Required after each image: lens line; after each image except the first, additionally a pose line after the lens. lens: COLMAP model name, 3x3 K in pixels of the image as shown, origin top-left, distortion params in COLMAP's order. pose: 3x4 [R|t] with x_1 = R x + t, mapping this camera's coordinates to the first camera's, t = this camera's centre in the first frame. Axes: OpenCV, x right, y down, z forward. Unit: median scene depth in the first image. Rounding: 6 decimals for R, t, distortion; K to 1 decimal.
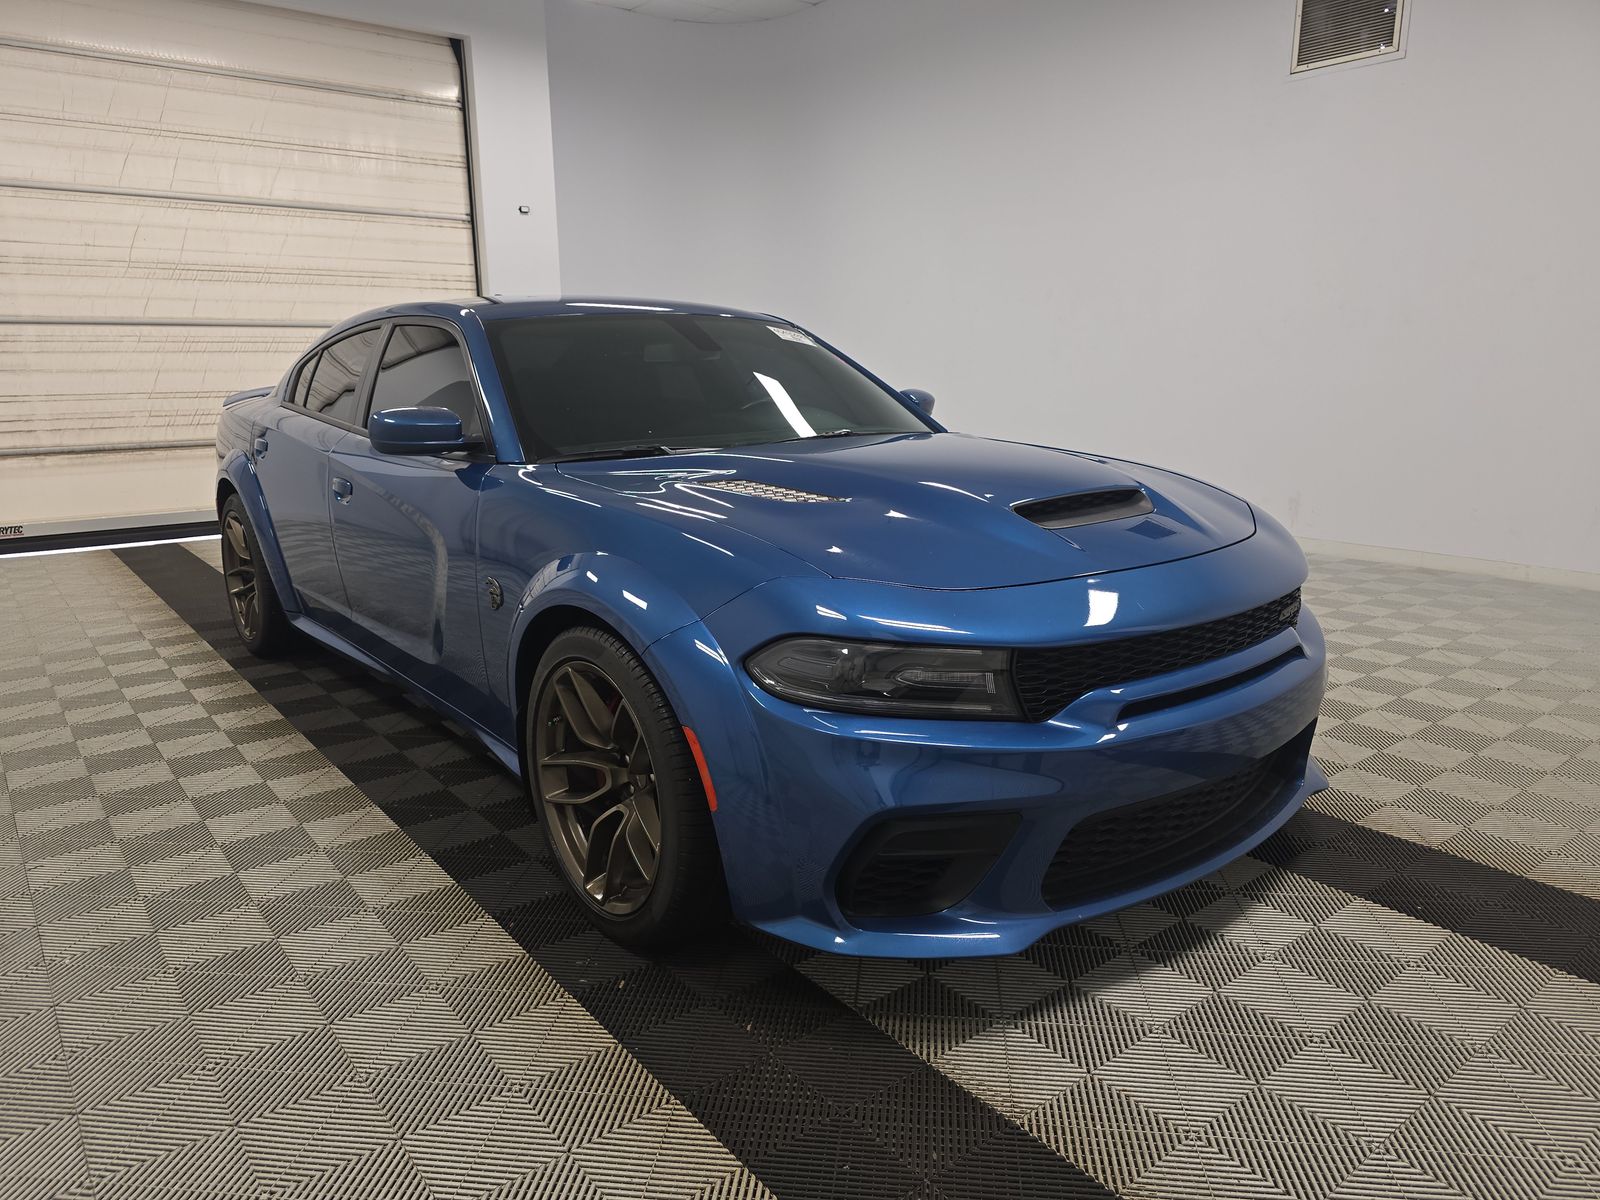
lens RADIAL K [[1139.3, 0, 800.7], [0, 1139.3, 578.9], [0, 0, 1]] dist [0.063437, -0.008623]
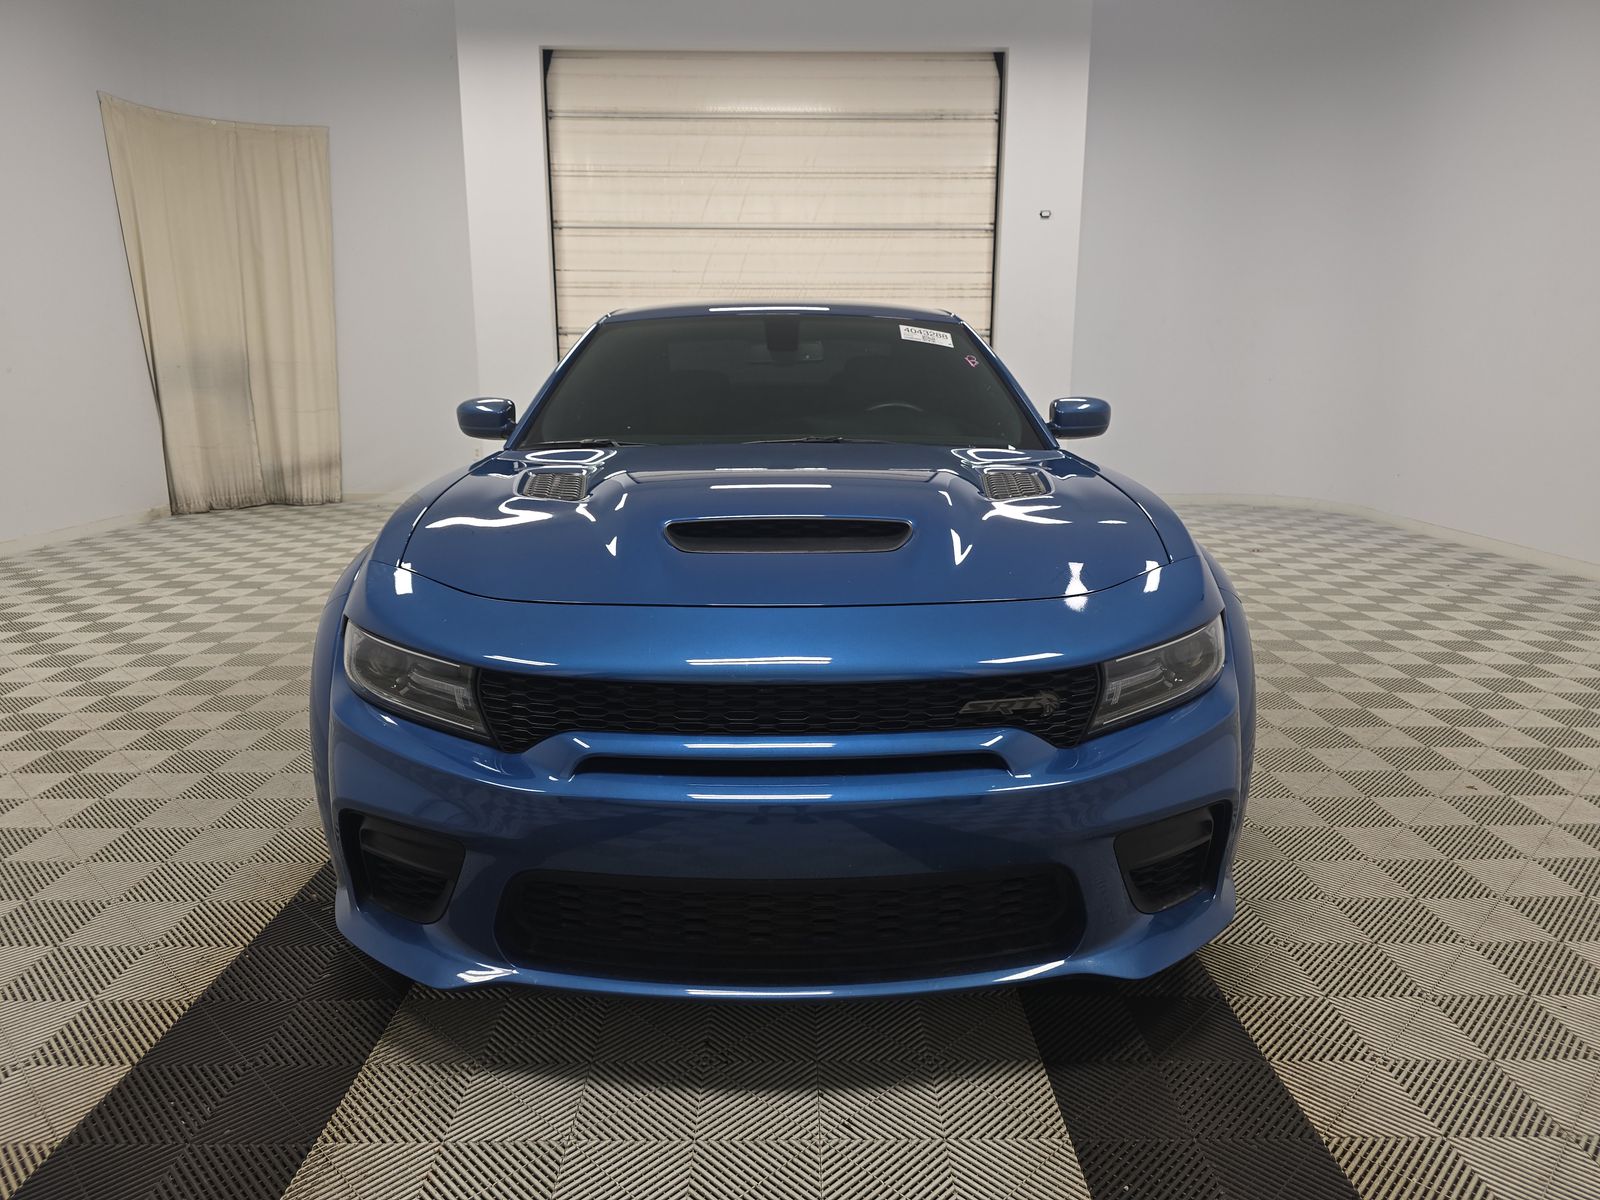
lens RADIAL K [[1089.8, 0, 827.9], [0, 1089.8, 601.2], [0, 0, 1]] dist [0.056744, -0.038113]
pose [[0.795447, 0.140625, -0.589482, 0.228391], [-0.129493, 0.989680, 0.061357, -0.024623], [0.592027, 0.027527, 0.805448, 0.137519]]
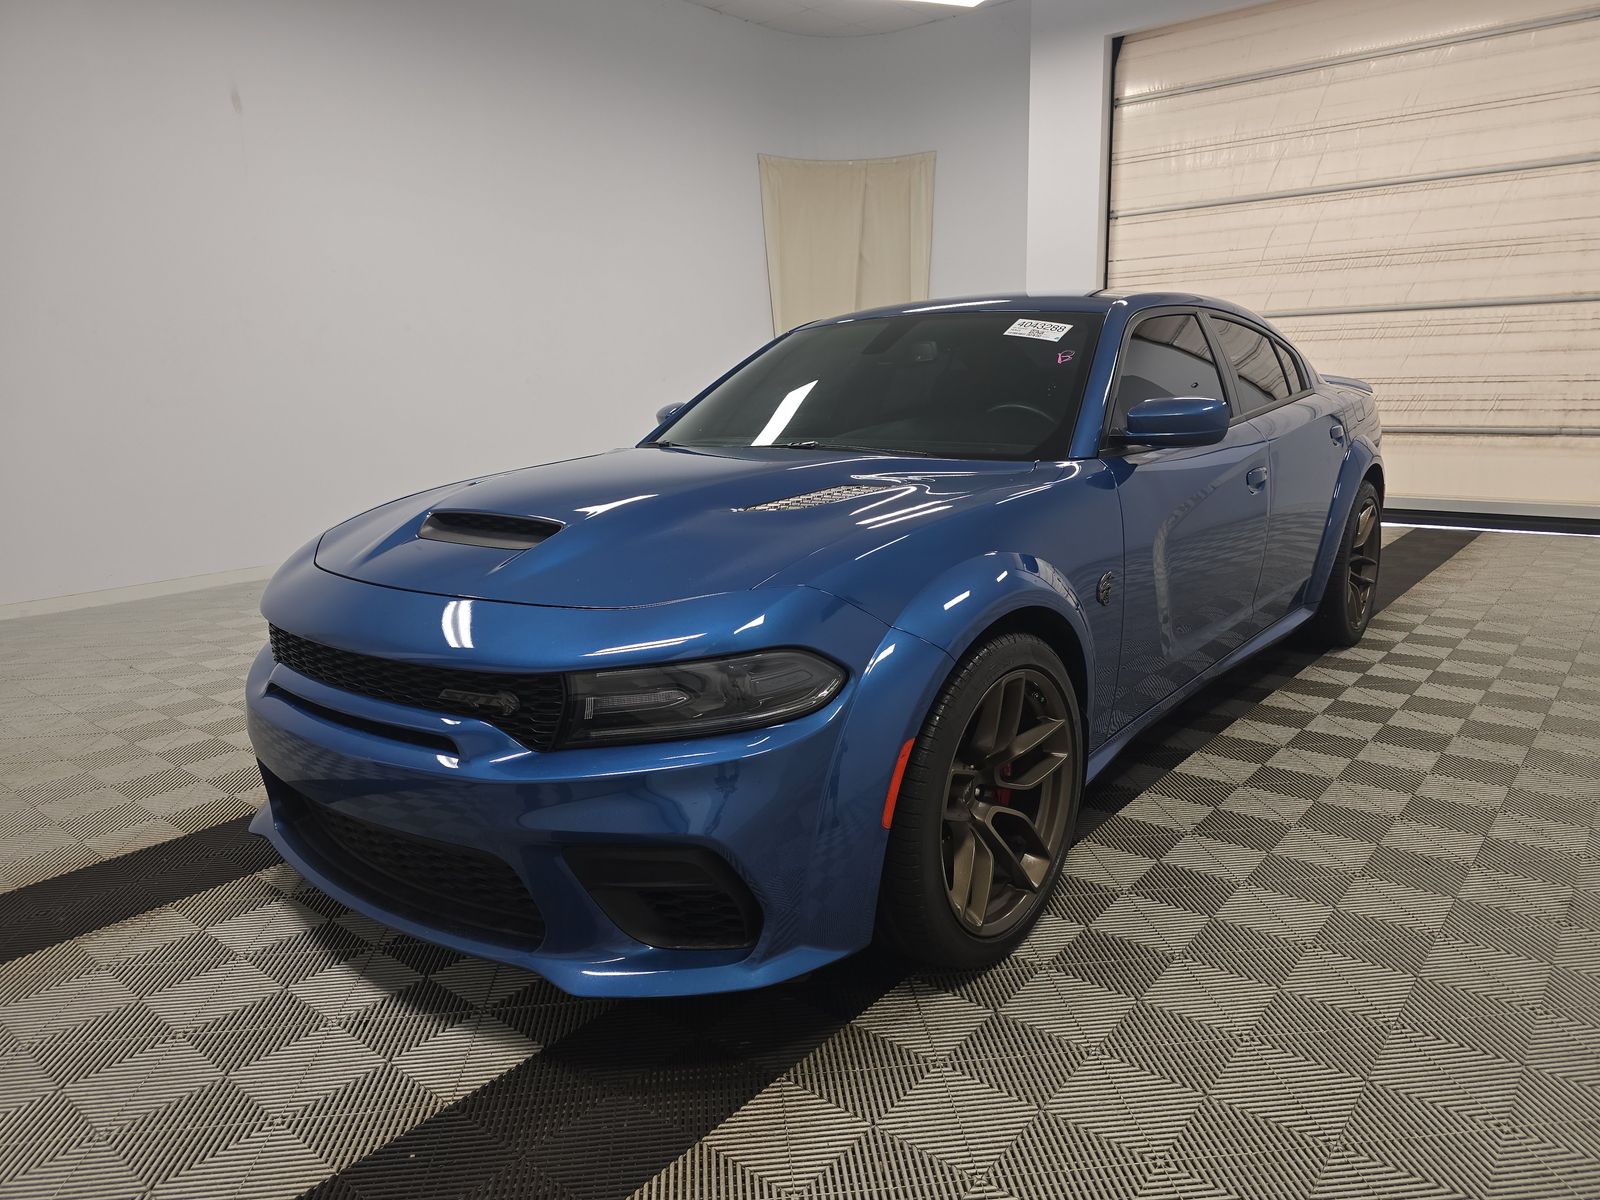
lens RADIAL K [[1108.8, 0, 806.1], [0, 1108.8, 595.2], [0, 0, 1]] dist [0.053688, -0.039576]
pose [[0.220268, 0.202621, -0.954163, 0.355248], [-0.164313, 0.971917, 0.168460, -0.064062], [0.961501, 0.119675, 0.247376, 0.319903]]
